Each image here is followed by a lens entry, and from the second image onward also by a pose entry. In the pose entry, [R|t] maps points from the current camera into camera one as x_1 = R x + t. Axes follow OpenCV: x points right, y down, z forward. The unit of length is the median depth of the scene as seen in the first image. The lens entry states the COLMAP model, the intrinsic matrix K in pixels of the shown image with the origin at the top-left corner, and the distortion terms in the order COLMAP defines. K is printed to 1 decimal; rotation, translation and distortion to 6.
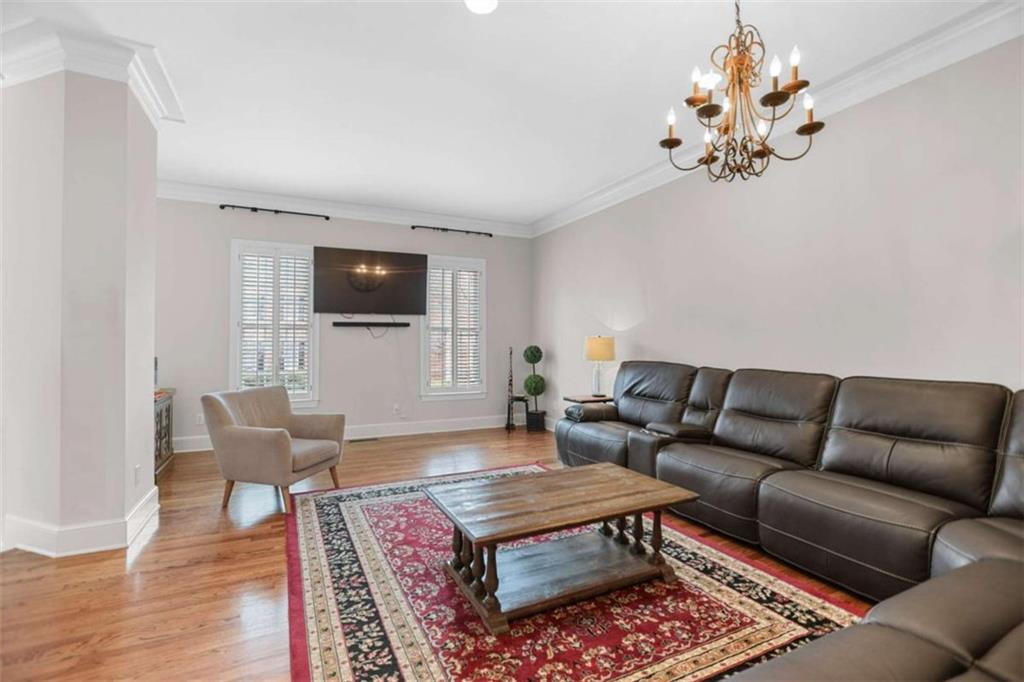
lens RADIAL K [[473.5, 0, 515.1], [0, 473.5, 343.4], [0, 0, 1]] dist [-0.011391, 0.007478]
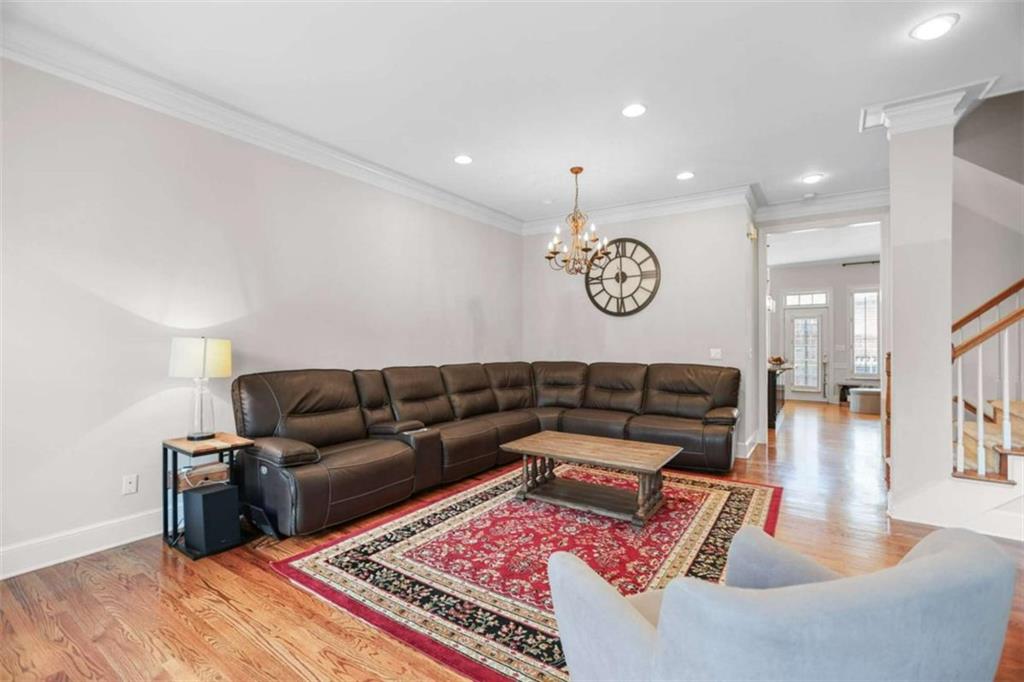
lens RADIAL K [[473.5, 0, 513.2], [0, 473.5, 343.1], [0, 0, 1]] dist [-0.011391, 0.007478]
pose [[-0.515972, -0.000913, 0.856605, -1.062166], [-0.002877, 0.999996, -0.000667, -0.011805], [-0.856600, -0.002808, -0.515973, 1.970694]]
